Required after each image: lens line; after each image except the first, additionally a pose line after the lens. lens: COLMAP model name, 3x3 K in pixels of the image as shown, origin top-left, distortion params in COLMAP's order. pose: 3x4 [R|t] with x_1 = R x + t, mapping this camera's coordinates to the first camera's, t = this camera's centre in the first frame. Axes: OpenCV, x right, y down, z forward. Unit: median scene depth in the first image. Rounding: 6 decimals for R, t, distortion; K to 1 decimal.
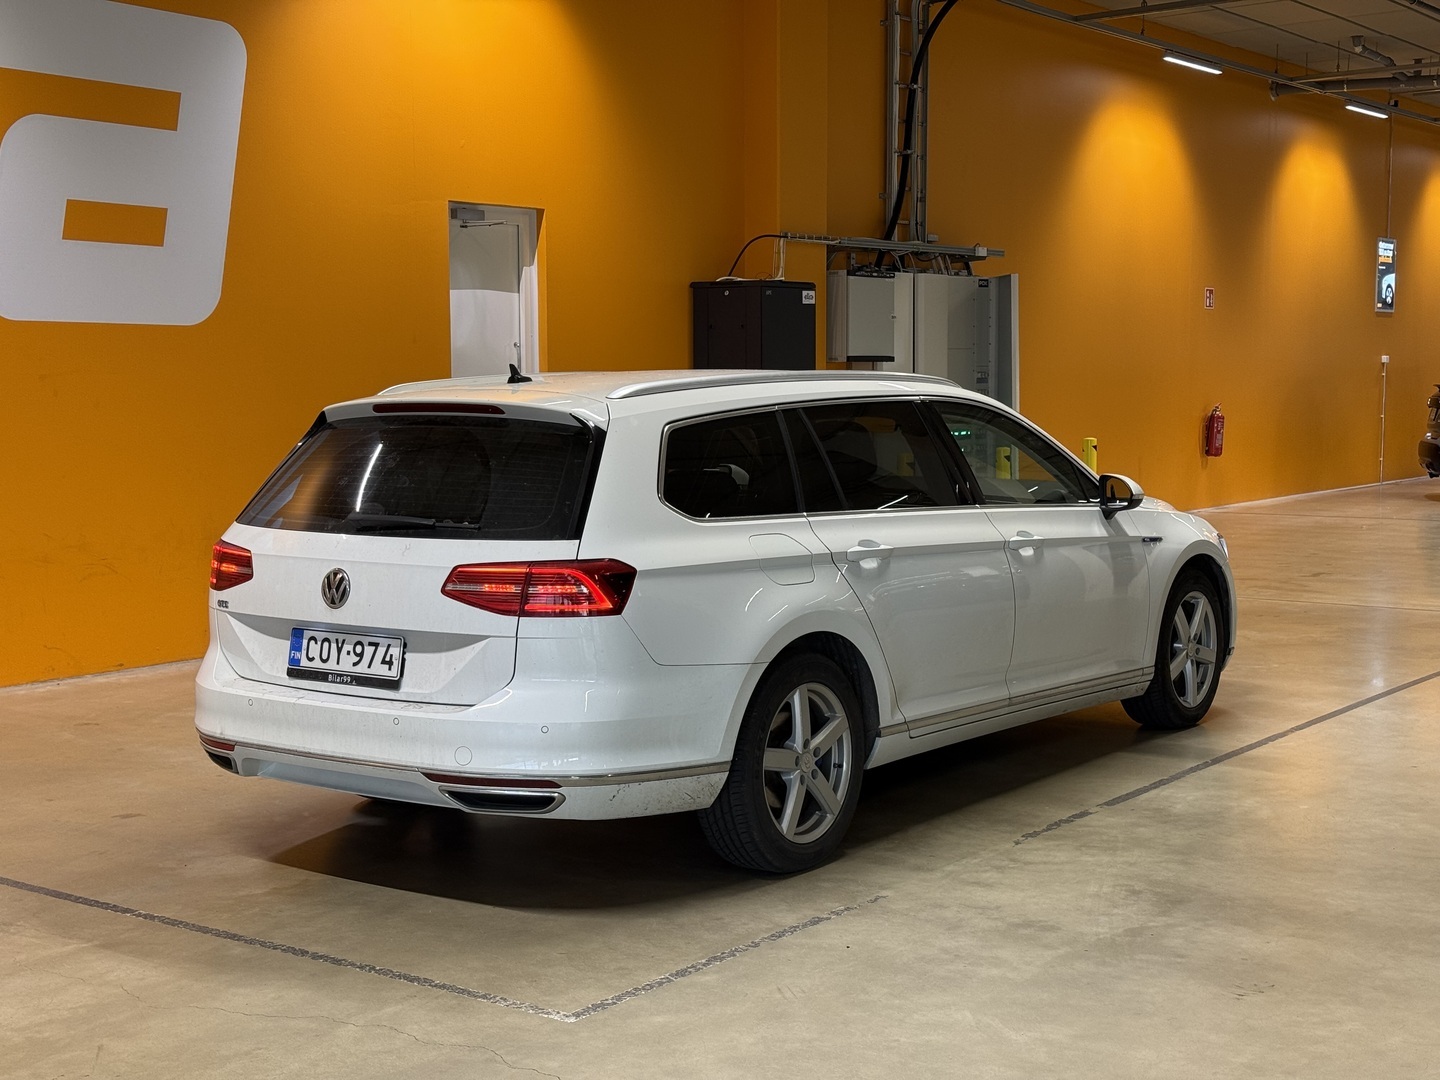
lens RADIAL K [[1988.8, 0, 726.4], [0, 1988.8, 536.9], [0, 0, 1]] dist [0.213926, -0.440291]
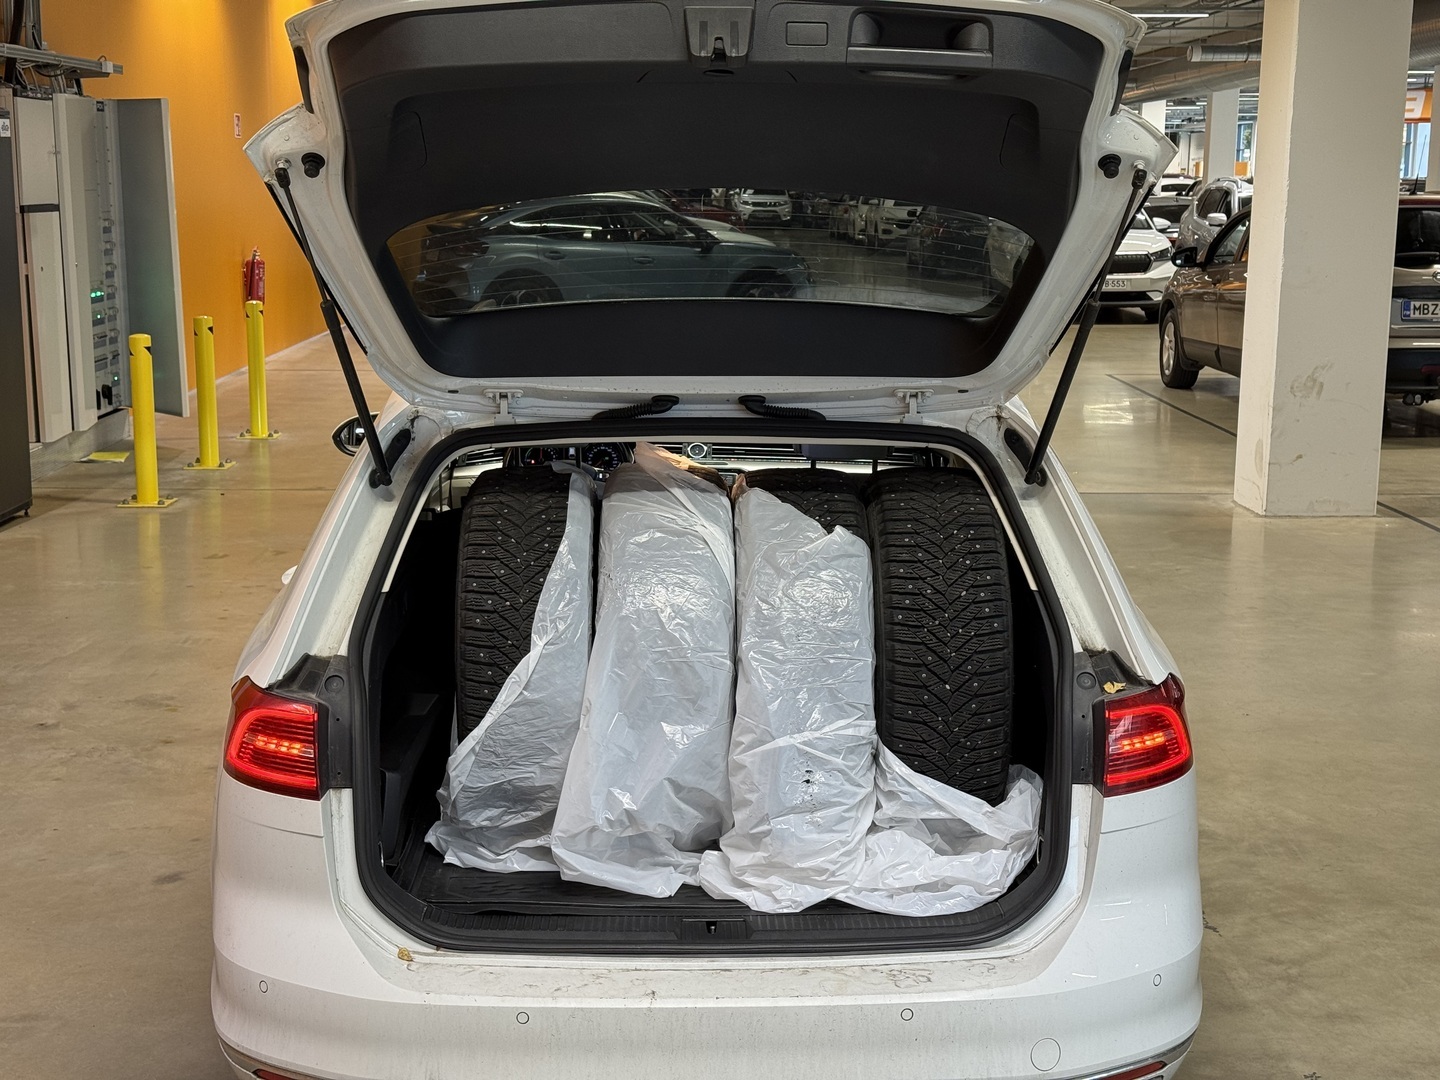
lens RADIAL K [[1988.8, 0, 726.4], [0, 1988.8, 536.9], [0, 0, 1]] dist [0.213926, -0.440291]
pose [[0.791832, -0.098876, 0.602682, -0.509408], [0.041106, 0.993198, 0.108937, -0.098920], [-0.609354, -0.061486, 0.790510, 0.574935]]
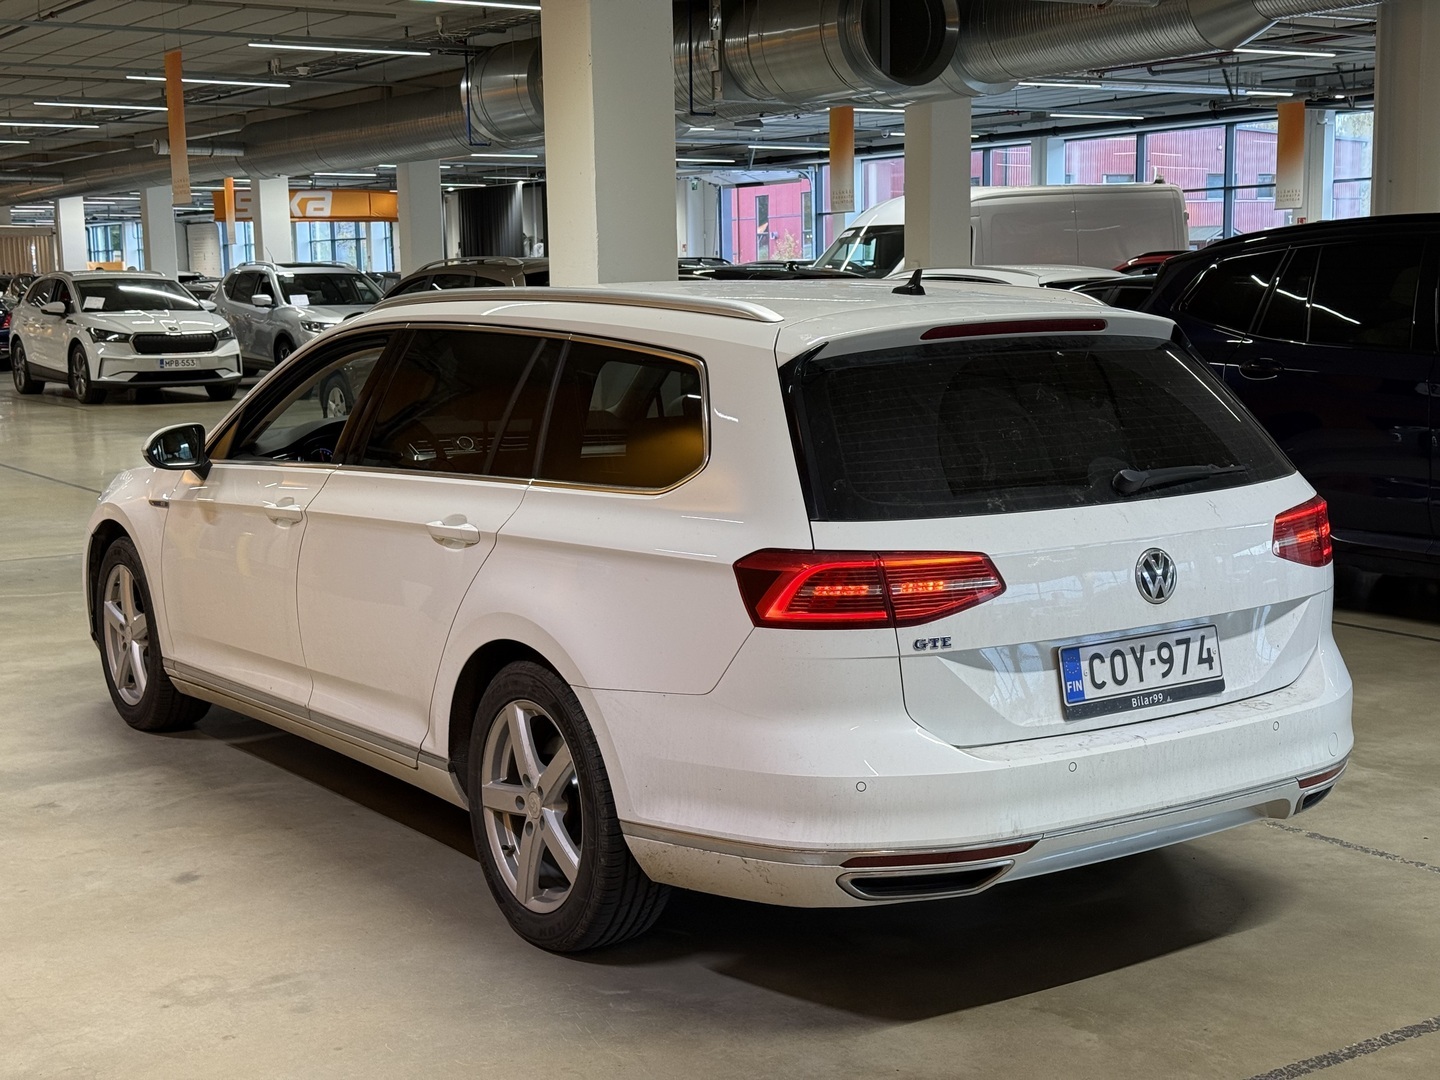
lens RADIAL K [[1988.8, 0, 726.4], [0, 1988.8, 536.9], [0, 0, 1]] dist [0.213926, -0.440291]
pose [[0.343117, -0.124934, 0.930947, -0.917225], [0.096505, 0.990559, 0.097365, -0.073427], [-0.934322, 0.056433, 0.351934, 0.886224]]
